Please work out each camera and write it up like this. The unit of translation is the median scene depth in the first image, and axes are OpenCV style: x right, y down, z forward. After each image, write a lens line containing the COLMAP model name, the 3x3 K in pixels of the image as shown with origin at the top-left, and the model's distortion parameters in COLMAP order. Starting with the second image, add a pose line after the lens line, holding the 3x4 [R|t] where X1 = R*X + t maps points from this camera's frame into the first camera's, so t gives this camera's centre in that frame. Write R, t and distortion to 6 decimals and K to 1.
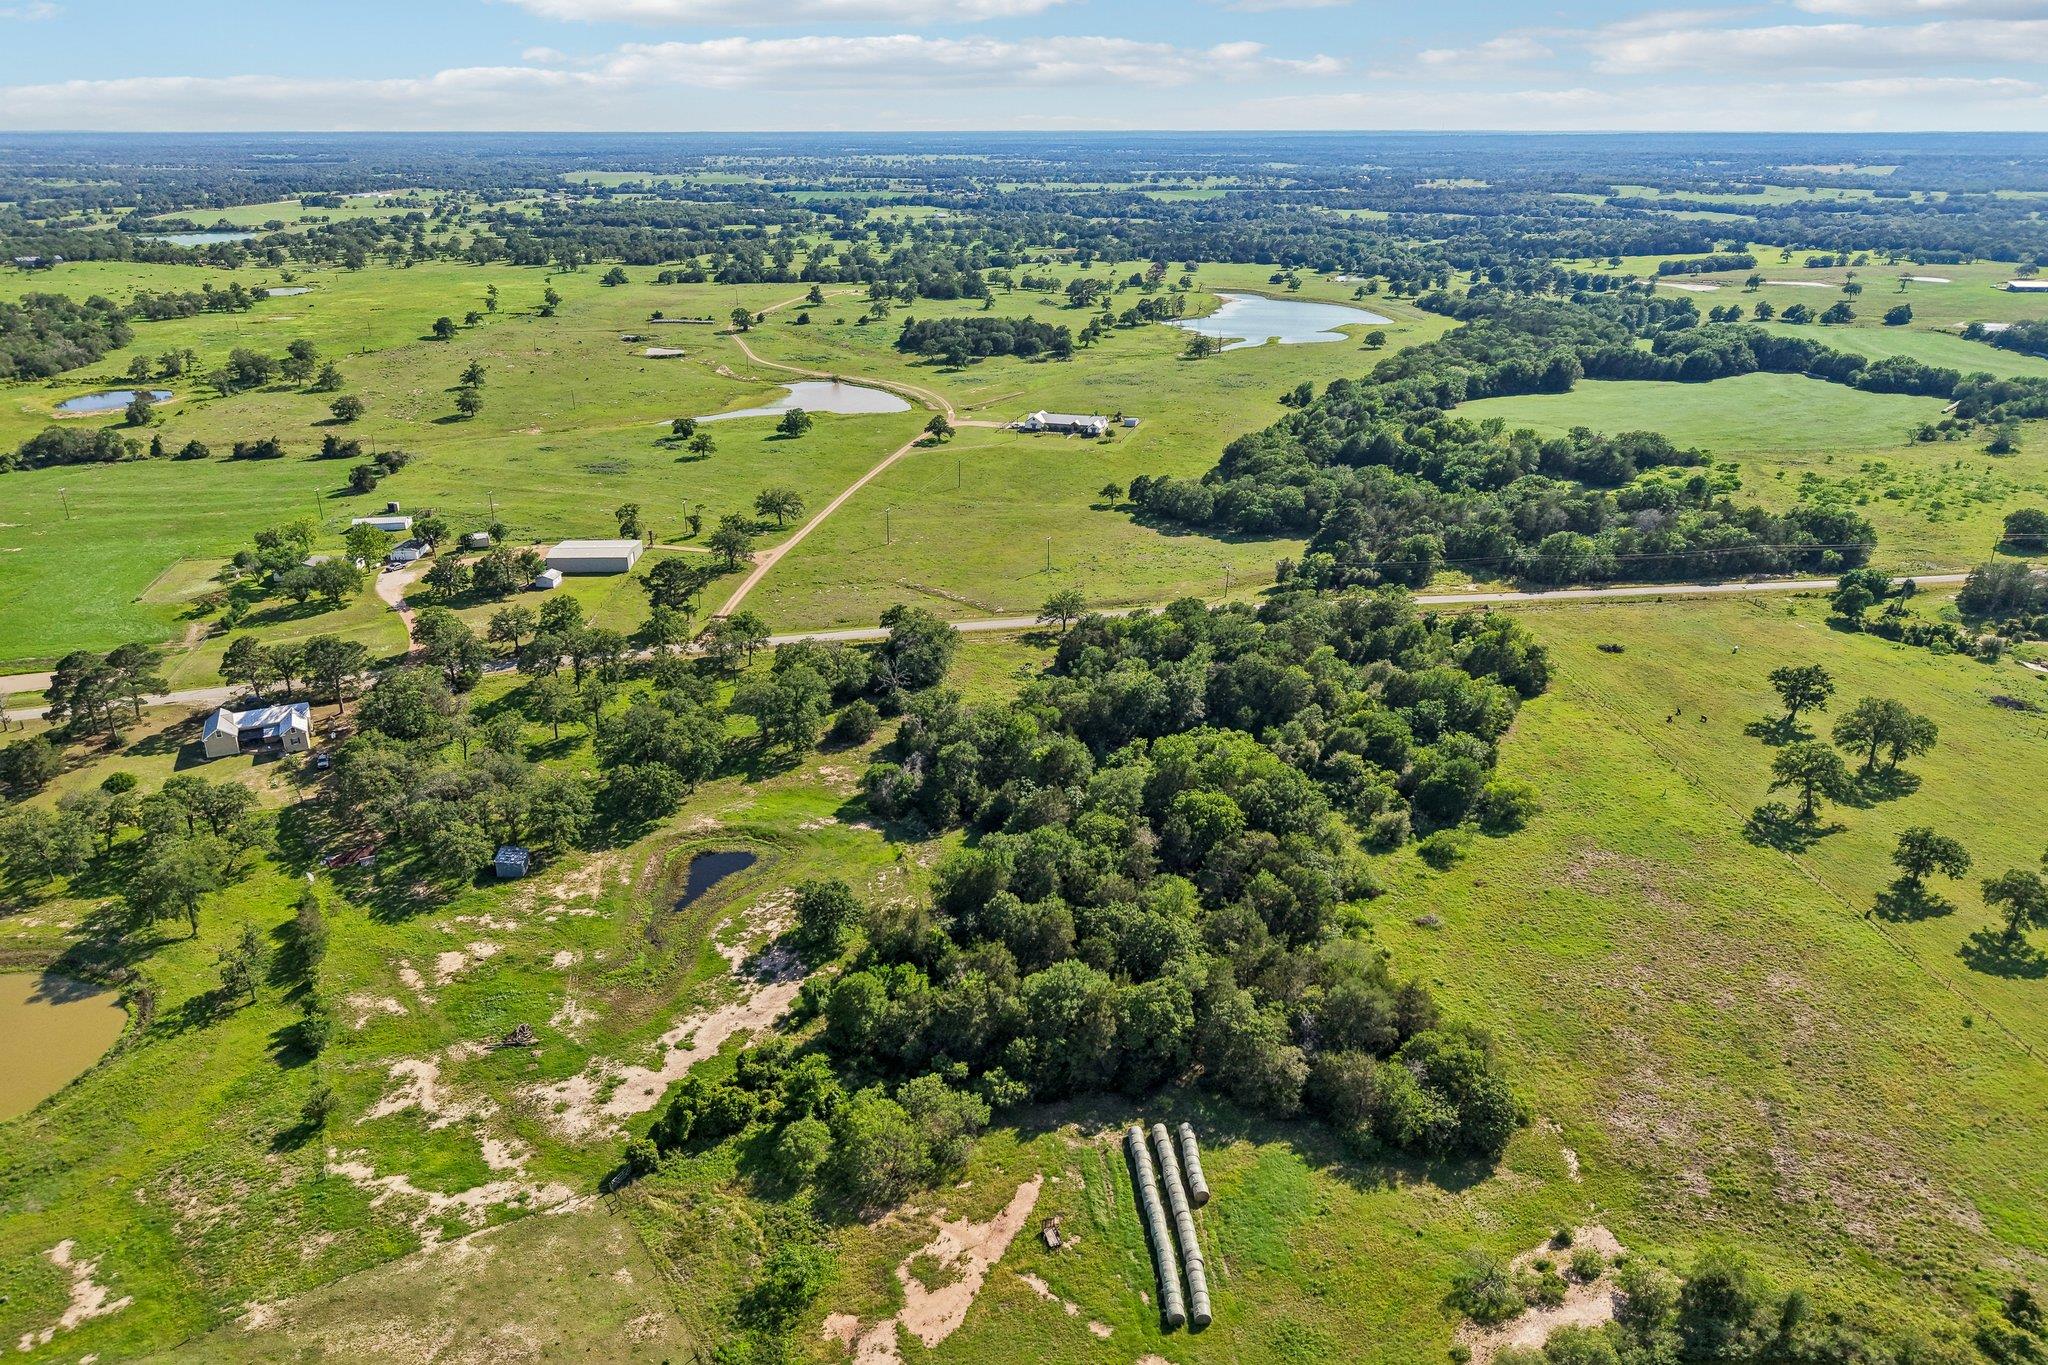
lens RADIAL K [[1359.5, 0, 1030.2], [0, 1359.5, 680.5], [0, 0, 1]] dist [0.031067, -0.039252]
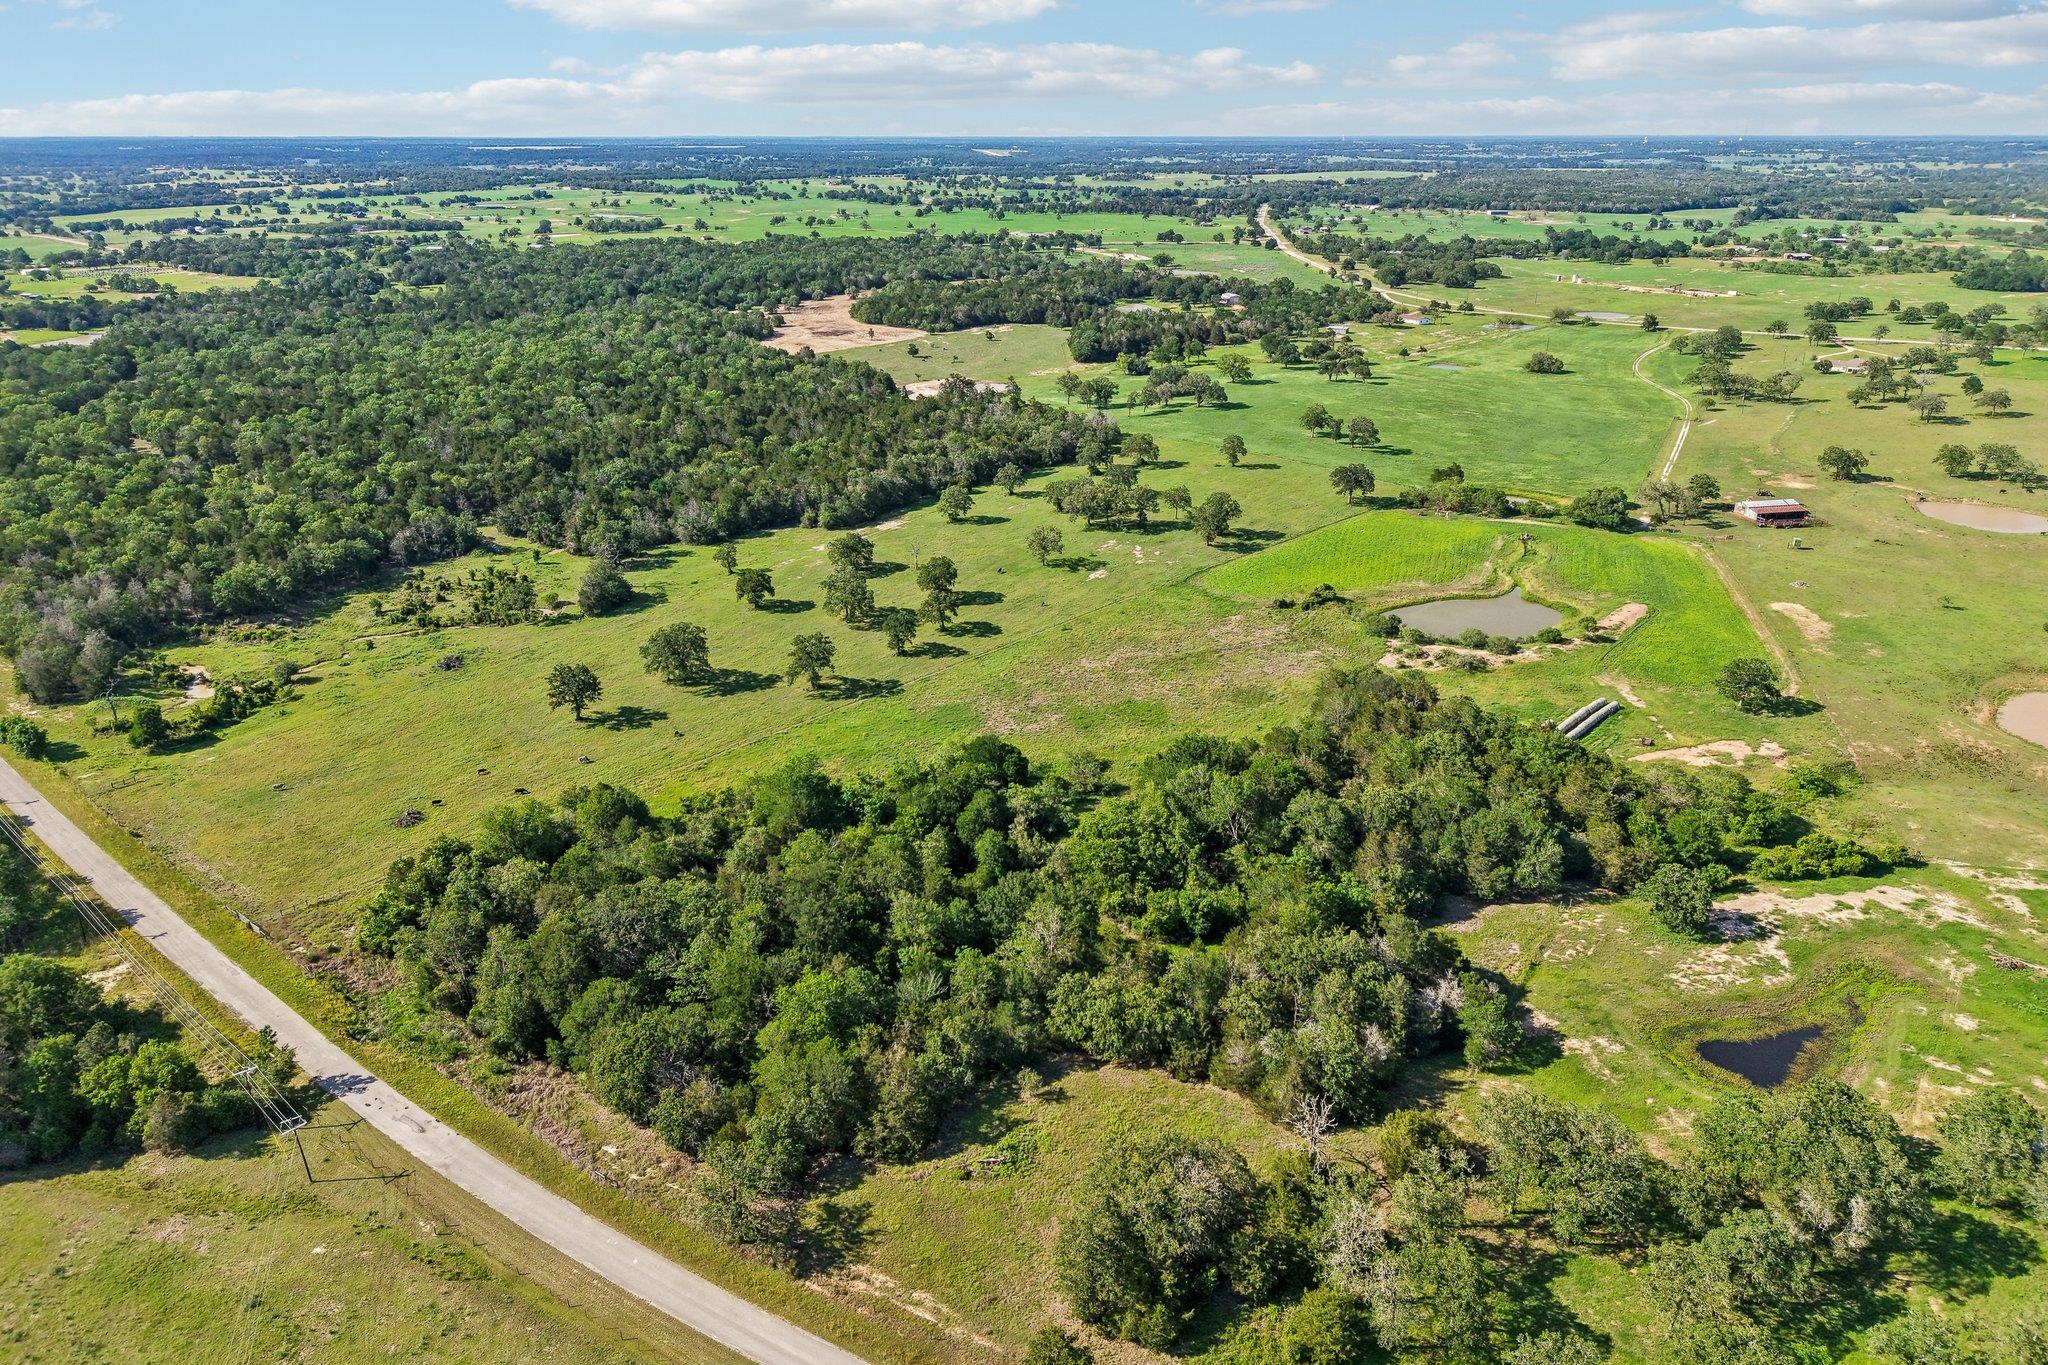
lens RADIAL K [[1397.5, 0, 1023.9], [0, 1397.5, 671.6], [0, 0, 1]] dist [0.035120, -0.043803]
pose [[-0.667363, -0.268536, 0.694633, -0.518942], [0.281354, 0.772693, 0.569022, -0.705796], [-0.689541, 0.575182, -0.440113, 1.735973]]
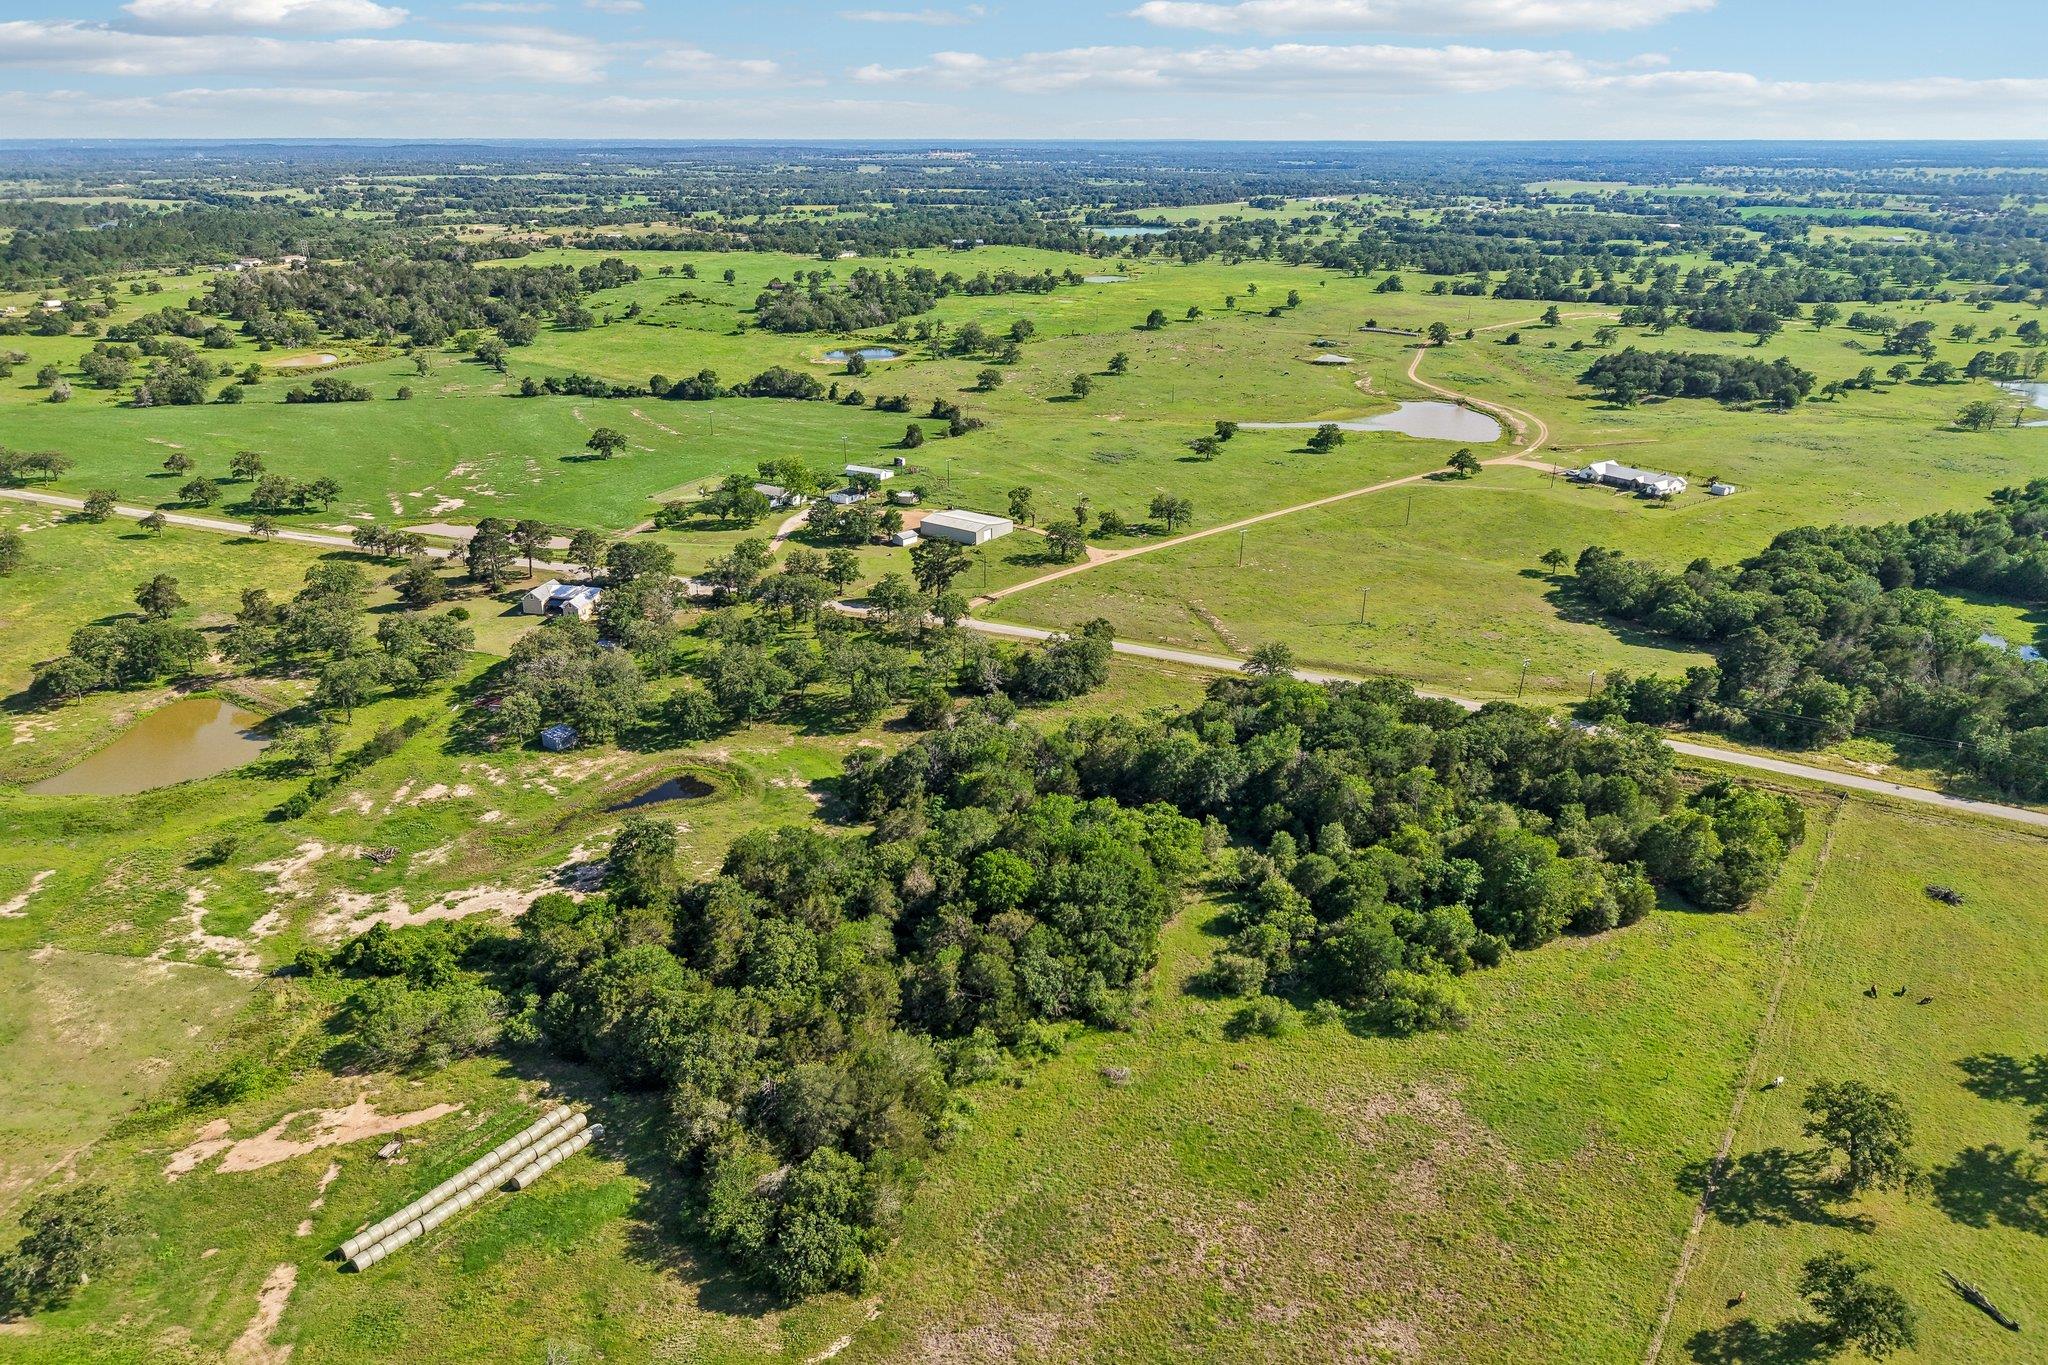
lens RADIAL K [[1356.8, 0, 1032.4], [0, 1356.8, 684.5], [0, 0, 1]] dist [0.032147, -0.035160]
pose [[0.783497, 0.232143, -0.576404, 0.713529], [-0.233657, 0.969583, 0.072887, -0.111529], [0.575792, 0.077574, 0.813908, 0.284205]]
